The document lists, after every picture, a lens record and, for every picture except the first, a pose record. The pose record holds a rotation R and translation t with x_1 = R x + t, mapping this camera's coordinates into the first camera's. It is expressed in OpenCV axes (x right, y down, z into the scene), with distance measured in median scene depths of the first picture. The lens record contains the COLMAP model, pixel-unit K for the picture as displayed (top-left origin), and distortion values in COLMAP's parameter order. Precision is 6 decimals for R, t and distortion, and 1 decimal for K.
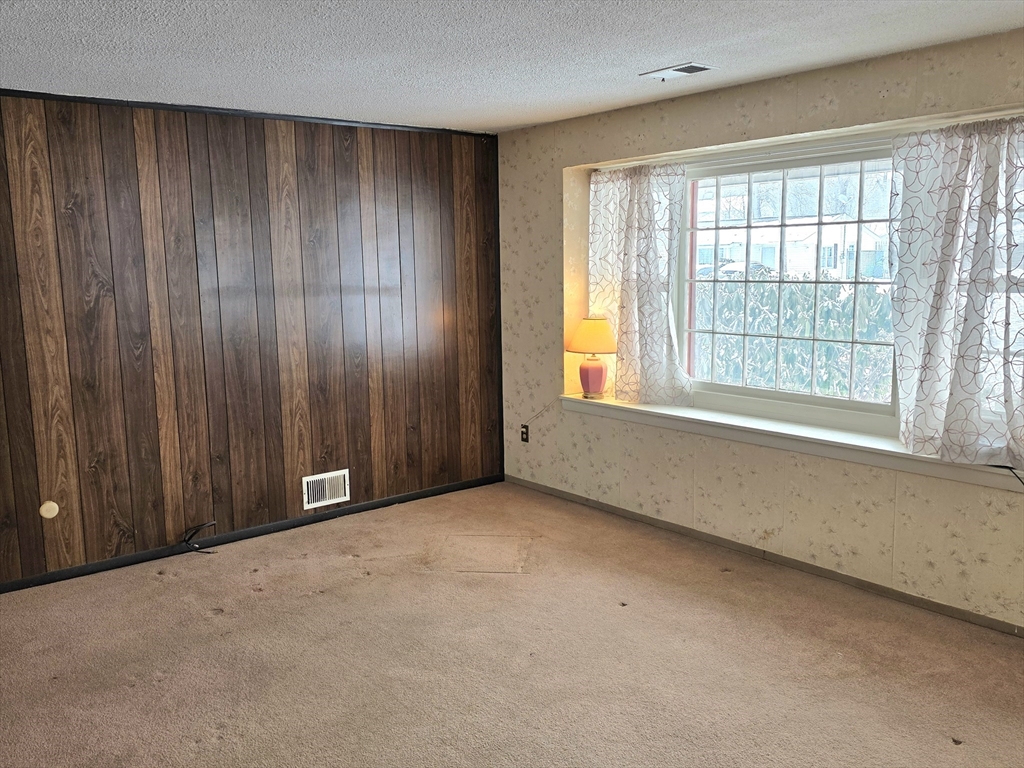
lens RADIAL K [[889.2, 0, 511.3], [0, 889.2, 374.6], [0, 0, 1]] dist [0.087281, -0.124237]
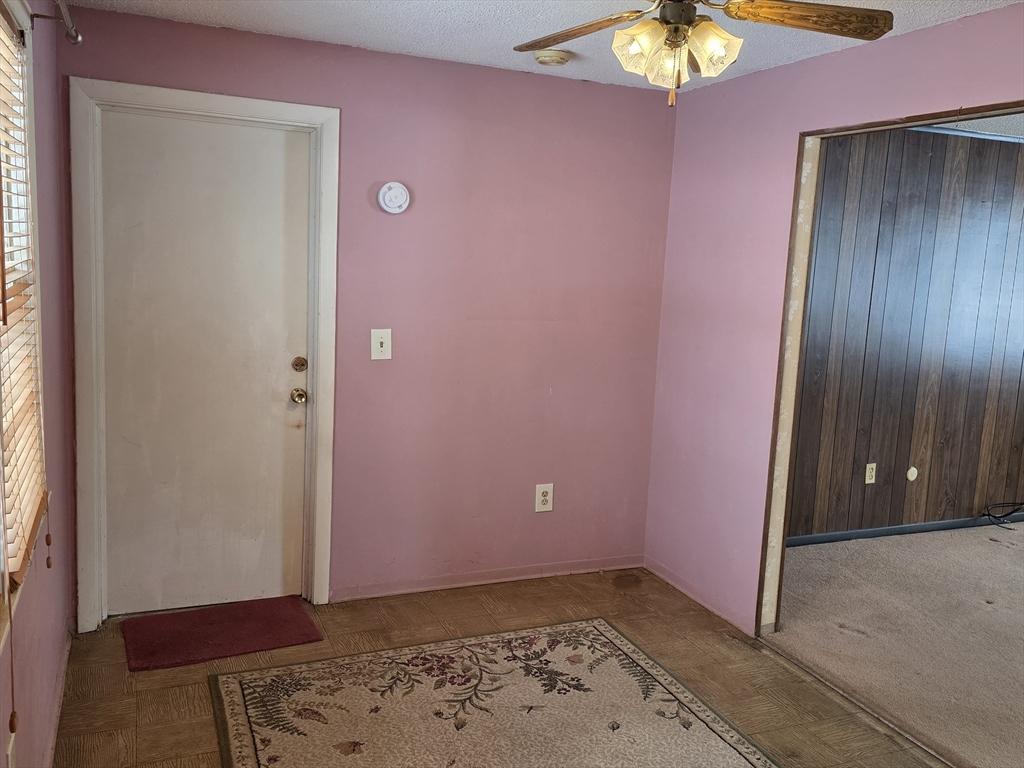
lens RADIAL K [[889.2, 0, 511.3], [0, 889.2, 374.6], [0, 0, 1]] dist [0.087281, -0.124237]
pose [[0.958689, 0.088531, -0.270329, -0.594630], [-0.092233, 0.995737, -0.000995, 0.056708], [0.269089, 0.025887, 0.962767, -0.259151]]
